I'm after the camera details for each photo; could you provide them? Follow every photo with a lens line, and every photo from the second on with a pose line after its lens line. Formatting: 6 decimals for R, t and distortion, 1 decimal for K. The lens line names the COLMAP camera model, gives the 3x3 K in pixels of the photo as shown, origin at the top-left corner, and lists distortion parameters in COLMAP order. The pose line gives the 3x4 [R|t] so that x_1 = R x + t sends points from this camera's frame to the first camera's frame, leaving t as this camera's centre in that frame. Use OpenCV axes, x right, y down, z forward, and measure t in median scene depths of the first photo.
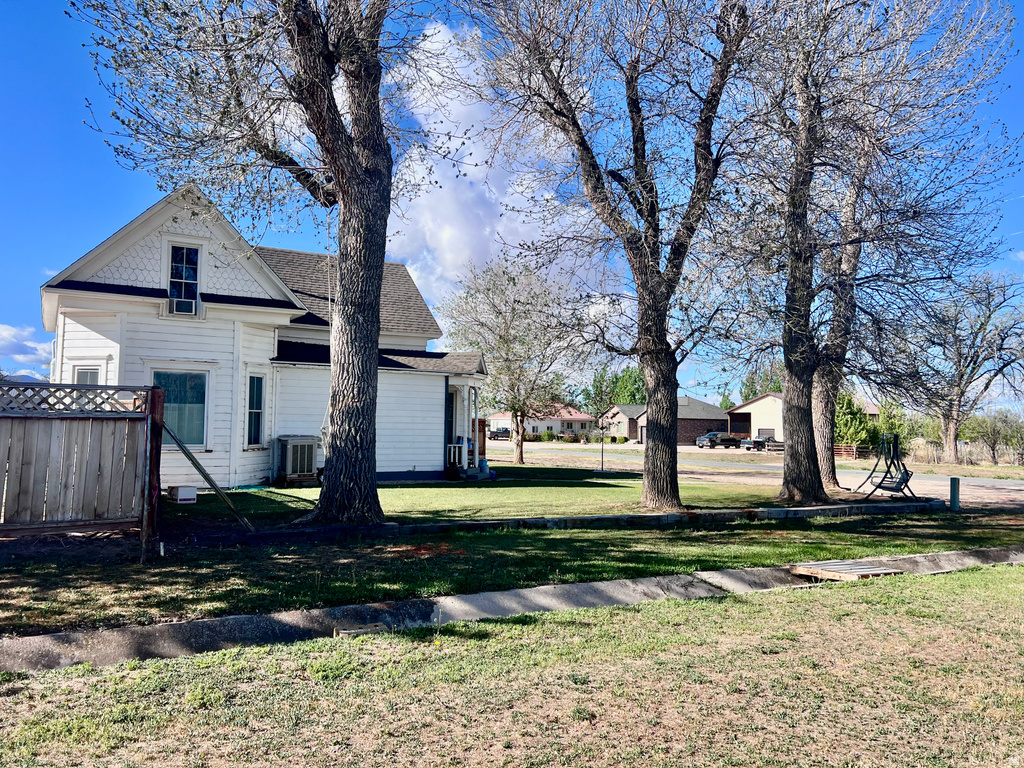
lens RADIAL K [[784.2, 0, 512.0], [0, 784.2, 384.0], [0, 0, 1]] dist [0.052738, -0.084077]
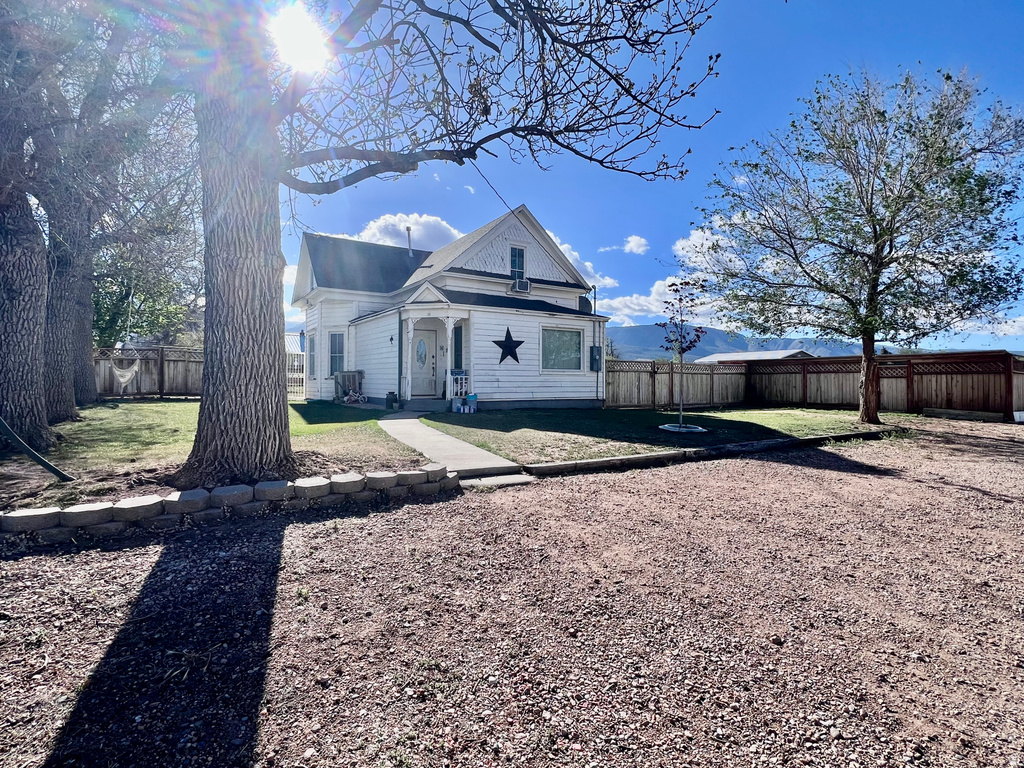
lens RADIAL K [[502.4, 0, 510.6], [0, 502.4, 379.2], [0, 0, 1]] dist [-0.004618, 0.001132]
pose [[-0.001304, -0.012317, -0.999923, 0.664606], [0.050336, 0.998656, -0.012367, 0.108174], [0.998731, -0.050349, -0.000682, 1.275783]]
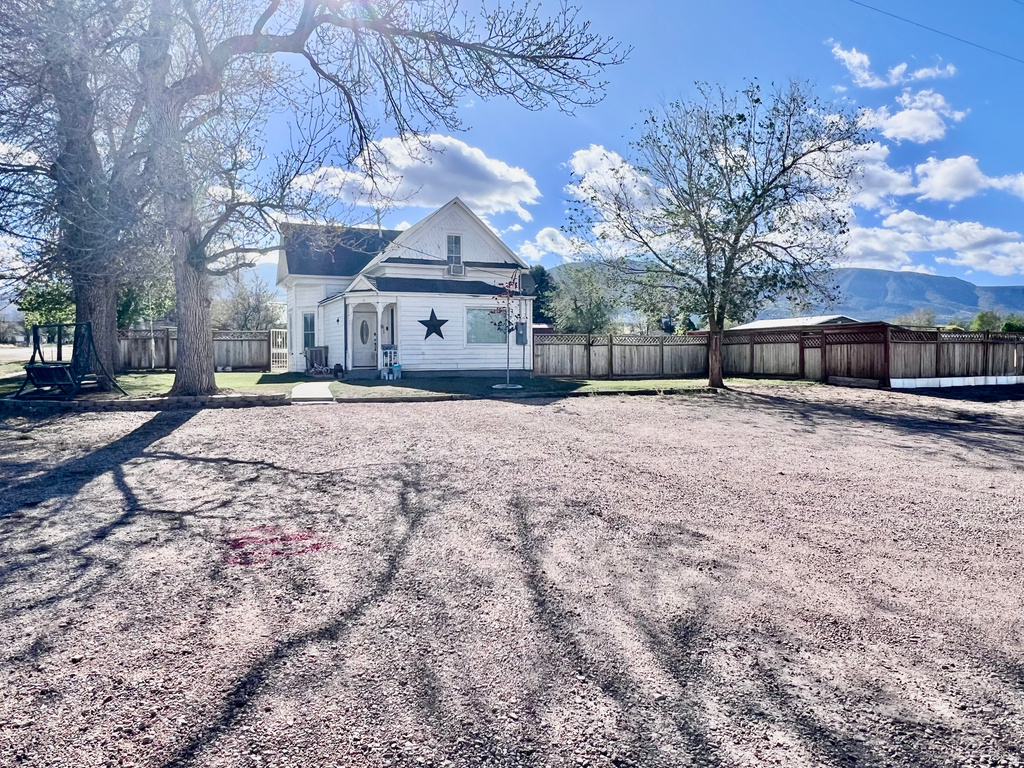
lens RADIAL K [[684.6, 0, 507.1], [0, 684.6, 375.5], [0, 0, 1]] dist [0.001995, -0.000568]
pose [[-0.155821, 0.021354, -0.987554, 1.108958], [0.056761, 0.998308, 0.012631, 0.132202], [0.986153, -0.054086, -0.156770, 1.599641]]
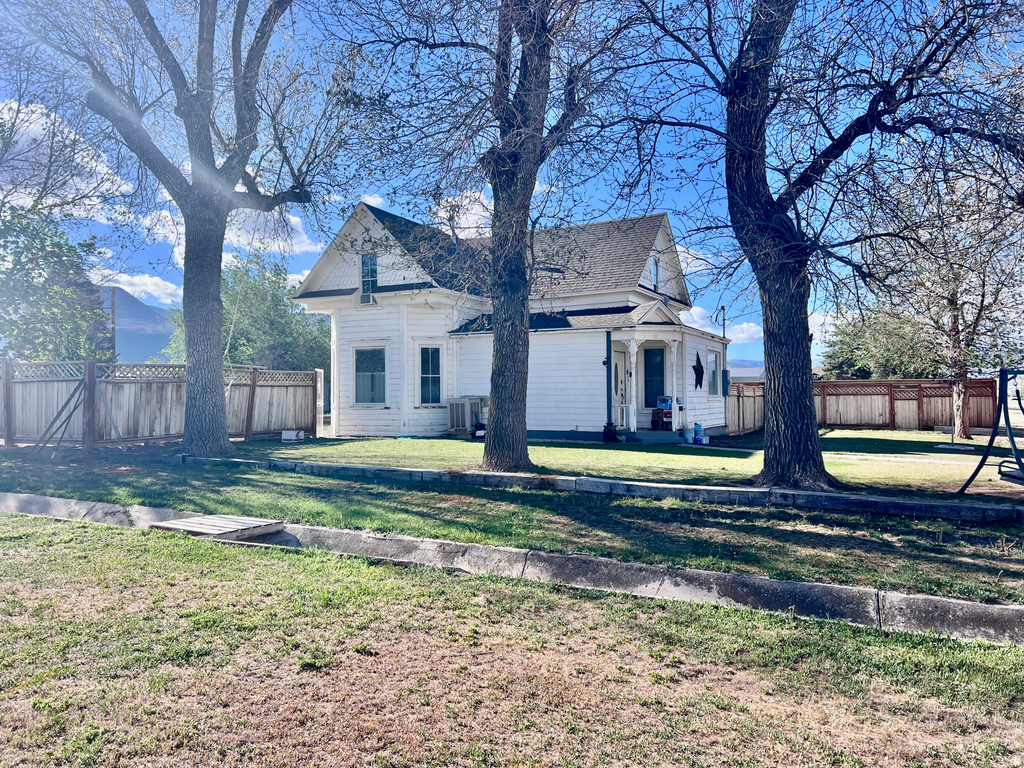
lens RADIAL K [[784.2, 0, 512.0], [0, 784.2, 384.0], [0, 0, 1]] dist [0.052738, -0.084077]
pose [[0.508222, -0.027389, -0.860790, 0.734745], [0.056729, 0.998388, 0.001726, 0.048922], [0.859355, -0.049709, 0.508957, 0.463438]]
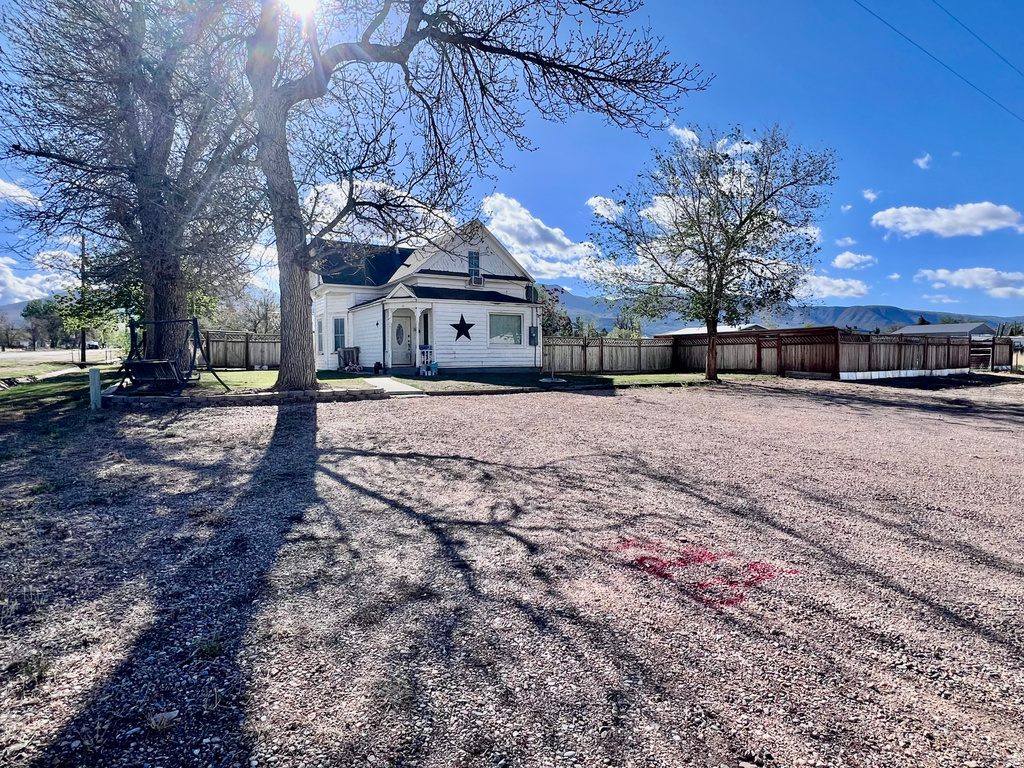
lens RADIAL K [[540.6, 0, 508.4], [0, 540.6, 377.8], [0, 0, 1]] dist [0.011741, -0.021610]
pose [[-0.039471, 0.029446, -0.998787, 1.030571], [0.060315, 0.997813, 0.027034, 0.127940], [0.997399, -0.059175, -0.041160, 1.412254]]
